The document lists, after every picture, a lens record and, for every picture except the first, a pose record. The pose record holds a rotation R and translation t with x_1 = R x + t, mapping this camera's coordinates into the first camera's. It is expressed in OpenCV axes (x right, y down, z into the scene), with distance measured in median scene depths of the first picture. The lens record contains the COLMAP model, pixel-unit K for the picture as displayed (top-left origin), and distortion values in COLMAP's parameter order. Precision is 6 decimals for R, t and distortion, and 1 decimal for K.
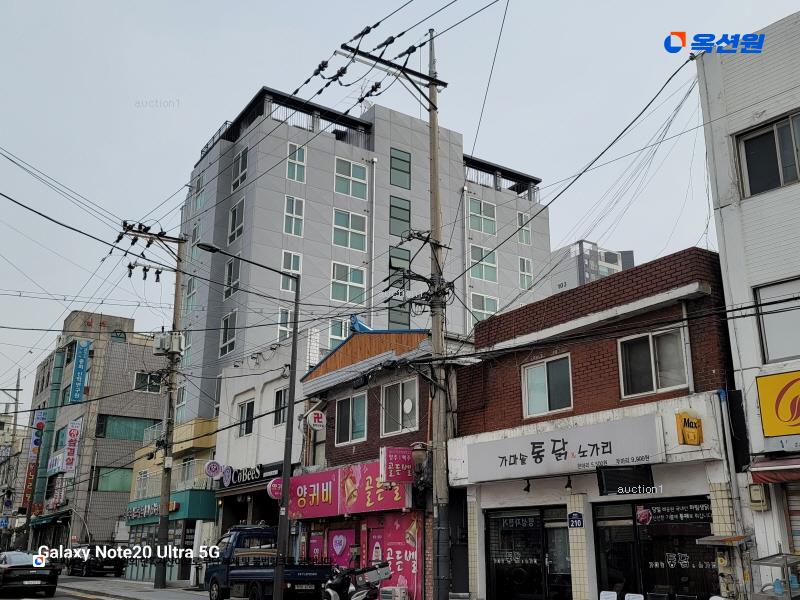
lens RADIAL K [[808.6, 0, 400.0], [0, 808.6, 300.0], [0, 0, 1]] dist [0.128830, -0.245673]
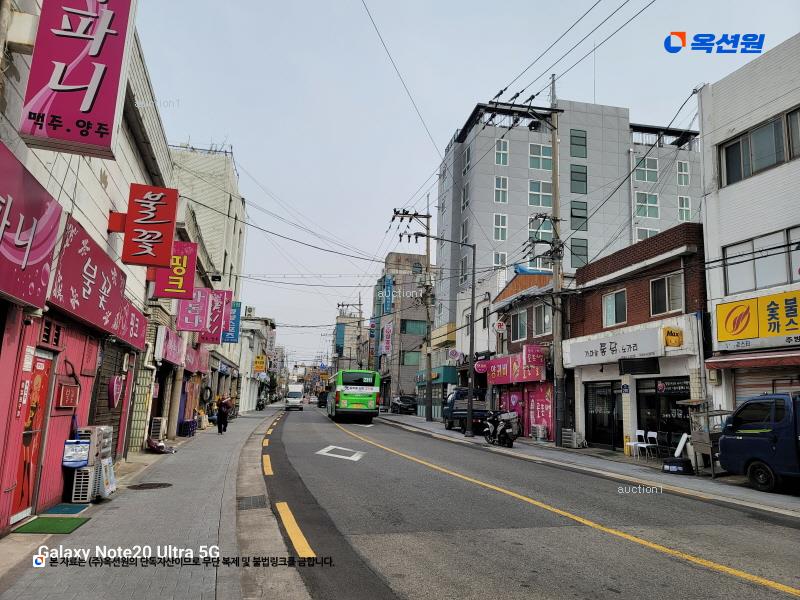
lens RADIAL K [[585.9, 0, 400.0], [0, 585.9, 300.0], [0, 0, 1]] dist [0.081124, -0.071552]
pose [[0.924743, -0.040279, -0.378455, 0.215921], [0.086401, 0.990639, 0.105685, -0.067031], [0.370655, -0.130431, 0.919567, -0.222245]]
